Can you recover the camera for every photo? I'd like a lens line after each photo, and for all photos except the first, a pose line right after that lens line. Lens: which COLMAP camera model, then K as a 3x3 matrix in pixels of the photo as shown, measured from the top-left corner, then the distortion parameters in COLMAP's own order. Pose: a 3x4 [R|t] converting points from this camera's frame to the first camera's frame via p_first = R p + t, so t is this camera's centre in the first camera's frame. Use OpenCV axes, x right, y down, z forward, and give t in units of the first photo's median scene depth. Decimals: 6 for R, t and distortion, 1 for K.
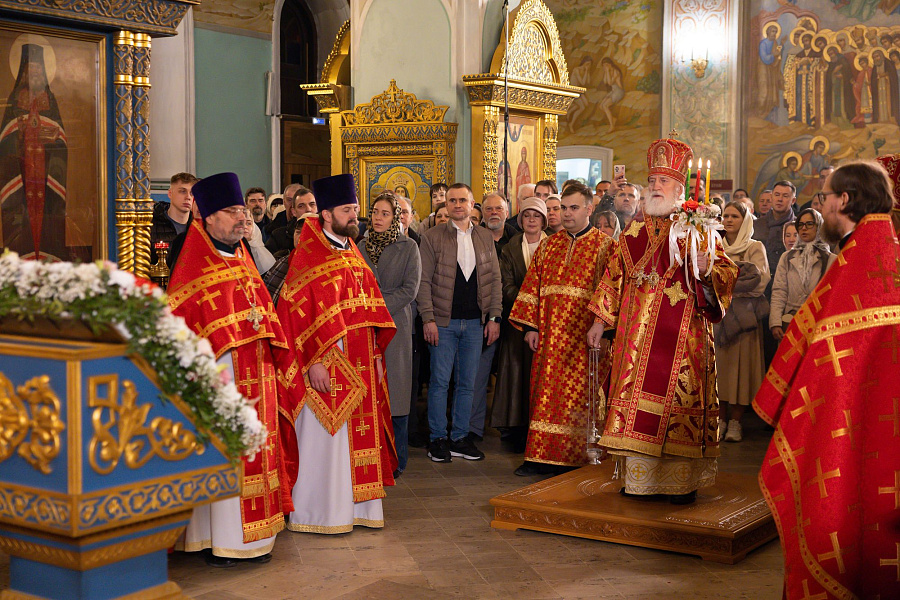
lens RADIAL K [[1301.5, 0, 481.3], [0, 1301.5, 300.5], [0, 0, 1]] dist [-0.000710, 0.064393]
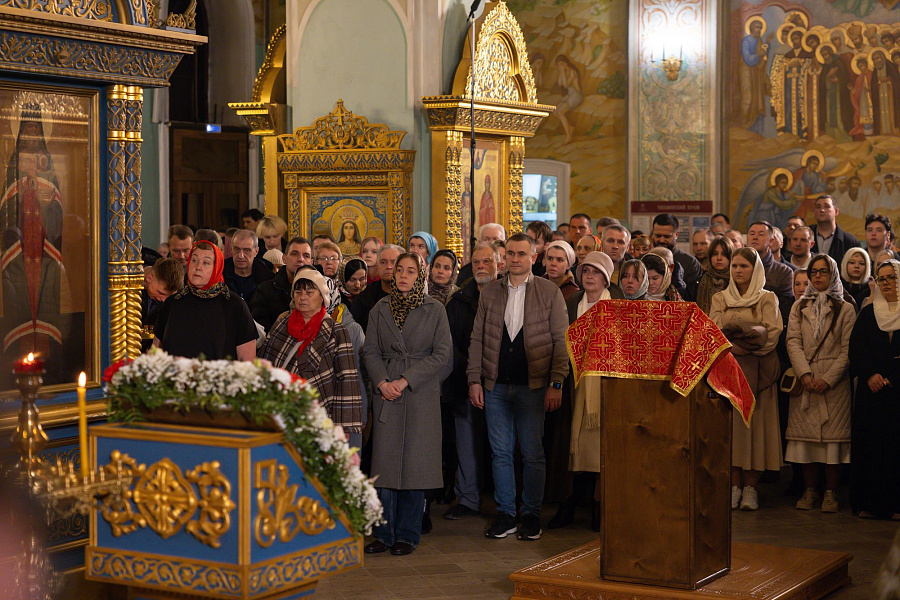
lens RADIAL K [[1740.4, 0, 451.6], [0, 1740.4, 282.7], [0, 0, 1]] dist [0.002699, -0.083768]
pose [[0.997888, -0.006602, 0.064621, -0.069679], [0.008147, 0.999687, -0.023675, -0.018864], [-0.064445, 0.024152, 0.997629, -0.166470]]
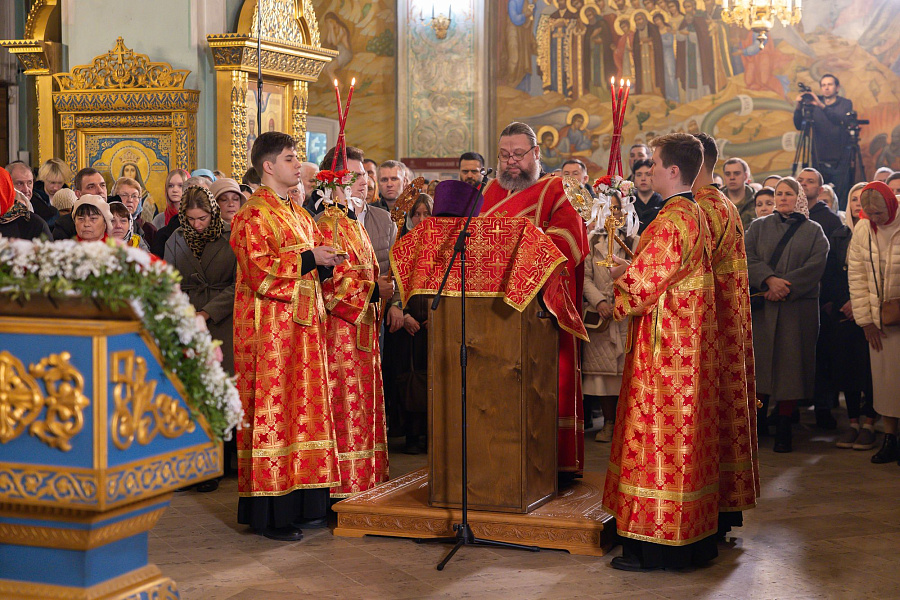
lens RADIAL K [[1660.4, 0, 450.0], [0, 1660.4, 300.0], [0, 0, 1]] dist [0.010297, 0.042114]
pose [[0.974801, -0.014349, 0.222614, -0.101857], [0.015655, 0.999869, -0.004105, 0.008349], [-0.222526, 0.007486, 0.974898, -0.097052]]
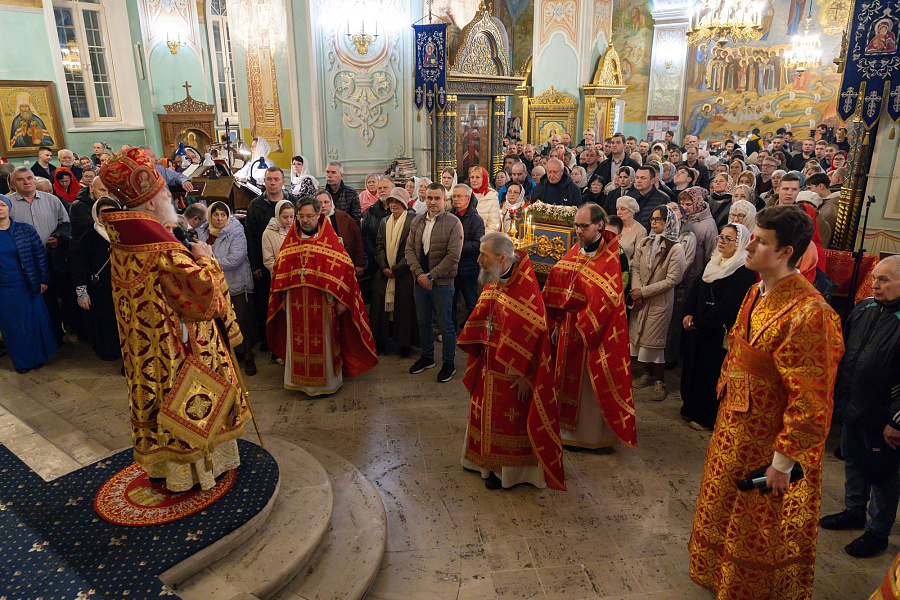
lens RADIAL K [[635.5, 0, 450.0], [0, 635.5, 300.0], [0, 0, 1]] dist [-0.001758, -0.002227]
pose [[0.996462, 0.020405, -0.081525, -0.154705], [-0.000154, 0.970516, 0.241037, -0.065783], [0.084040, -0.240172, 0.967086, -0.273479]]
